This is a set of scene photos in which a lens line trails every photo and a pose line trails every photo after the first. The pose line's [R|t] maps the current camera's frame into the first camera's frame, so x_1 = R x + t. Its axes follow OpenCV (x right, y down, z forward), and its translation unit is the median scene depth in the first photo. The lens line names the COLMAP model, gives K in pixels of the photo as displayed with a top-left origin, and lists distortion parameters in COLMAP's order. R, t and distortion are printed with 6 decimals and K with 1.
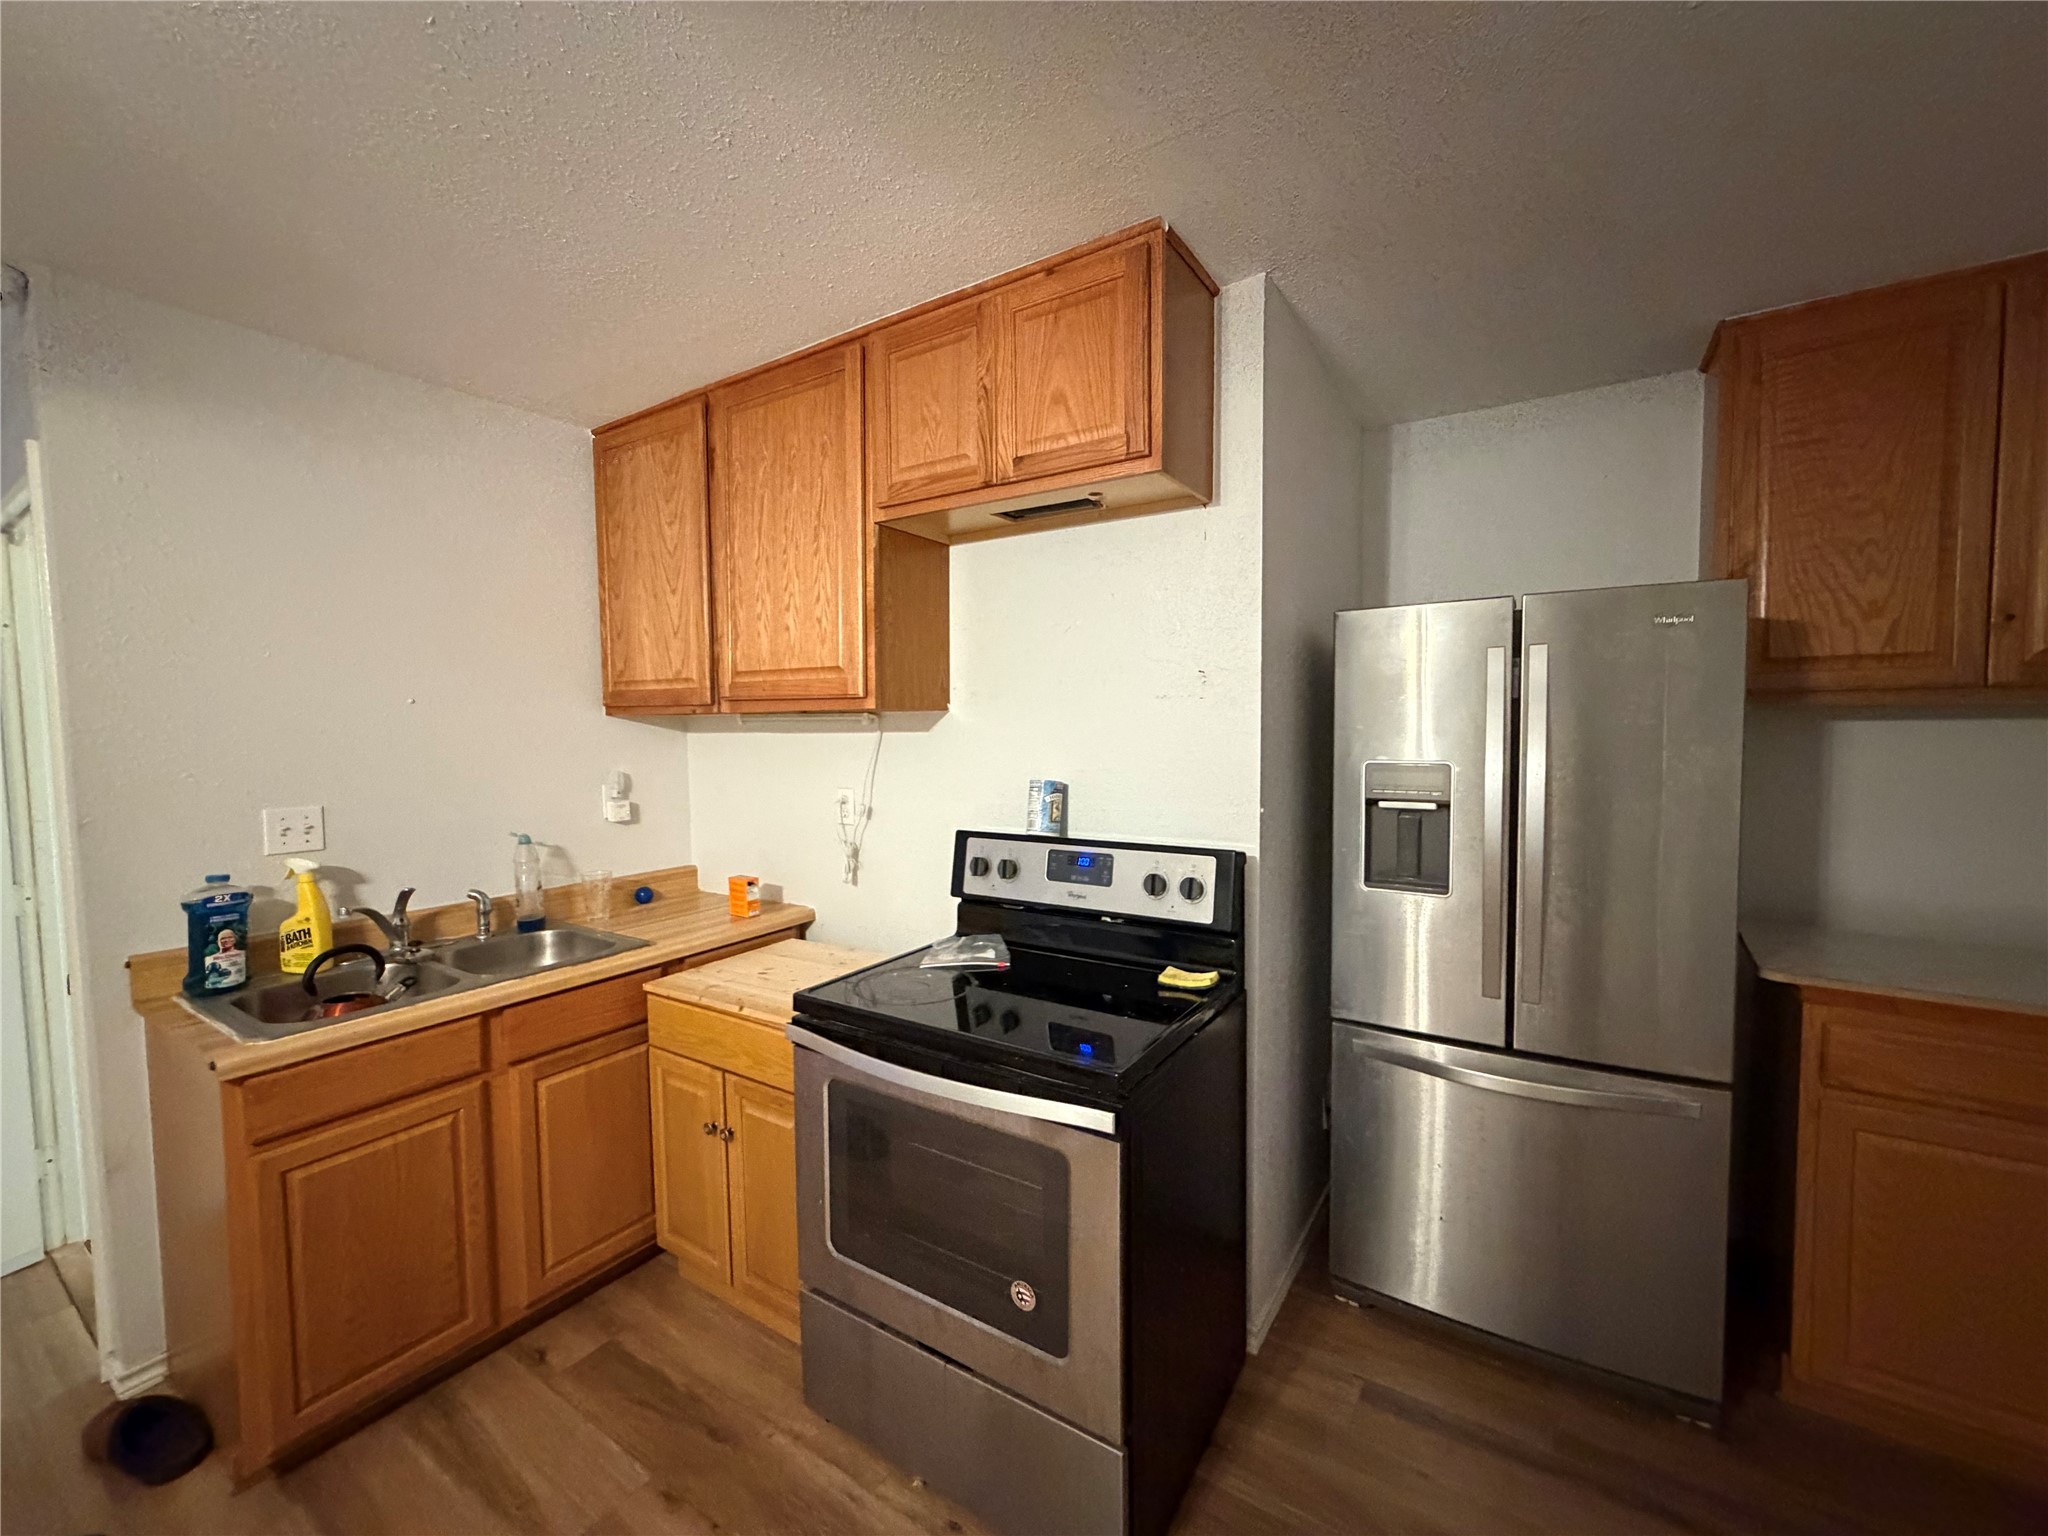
lens RADIAL K [[827.9, 0, 1022.2], [0, 827.9, 766.9], [0, 0, 1]] dist [-0.001772, -0.000007]
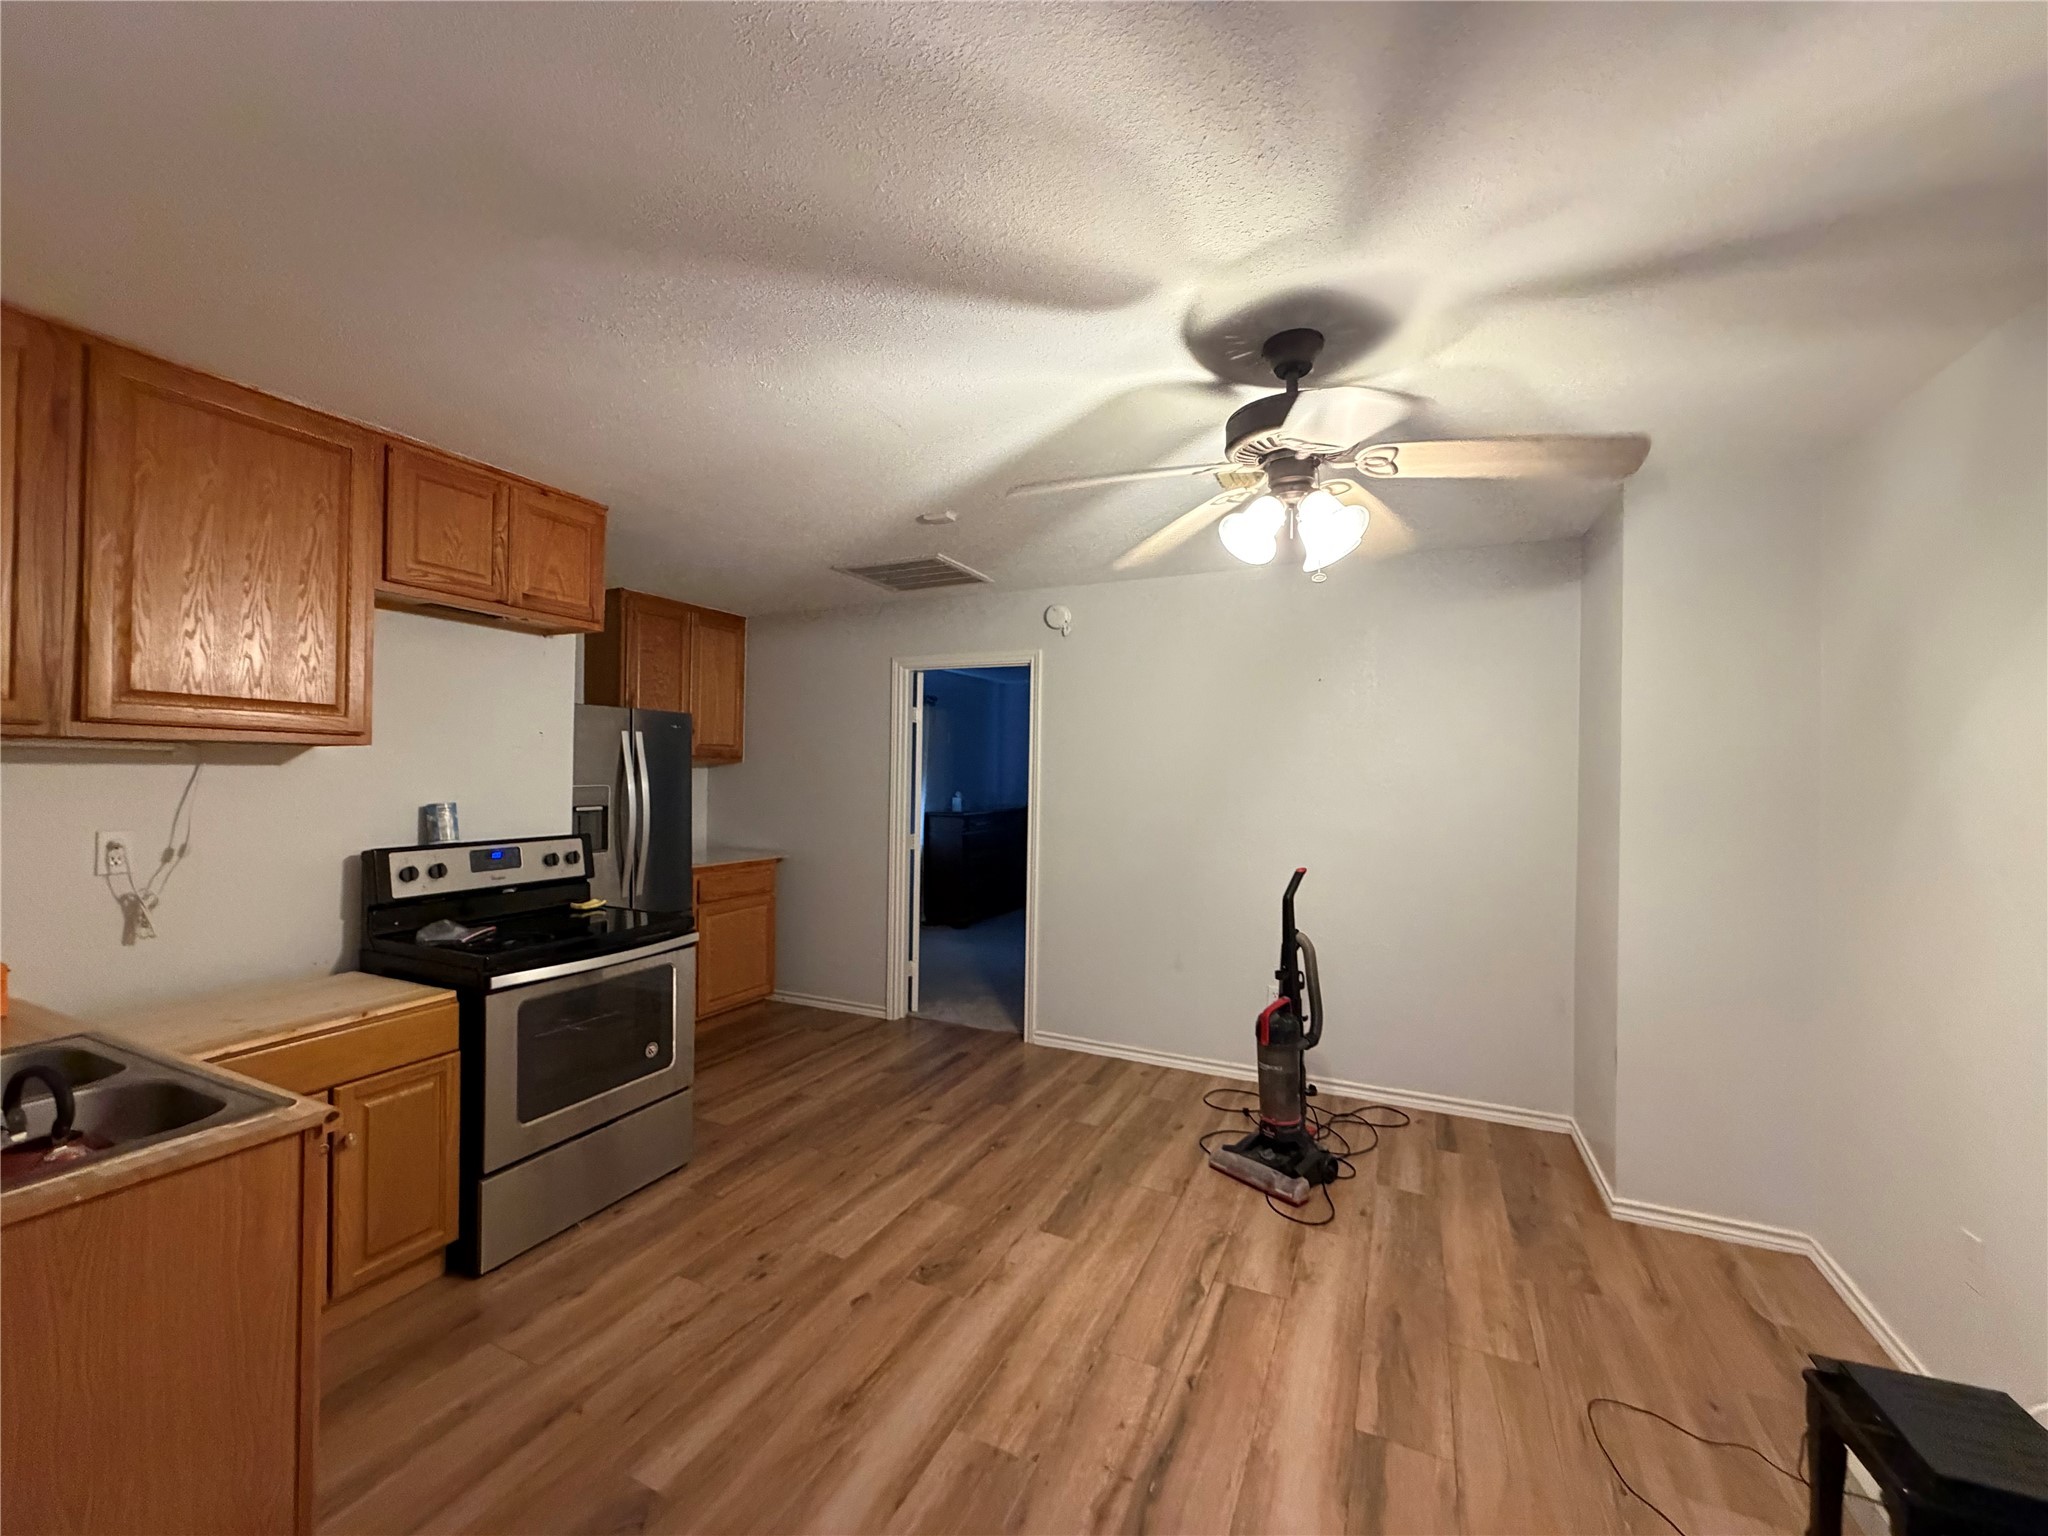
lens RADIAL K [[827.9, 0, 1024.3], [0, 827.9, 770.7], [0, 0, 1]] dist [-0.001772, -0.000007]
pose [[-0.140676, 0.018242, 0.989888, -1.563921], [0.054688, 0.998447, -0.010628, 0.031534], [-0.988544, 0.052640, -0.141455, 0.270221]]
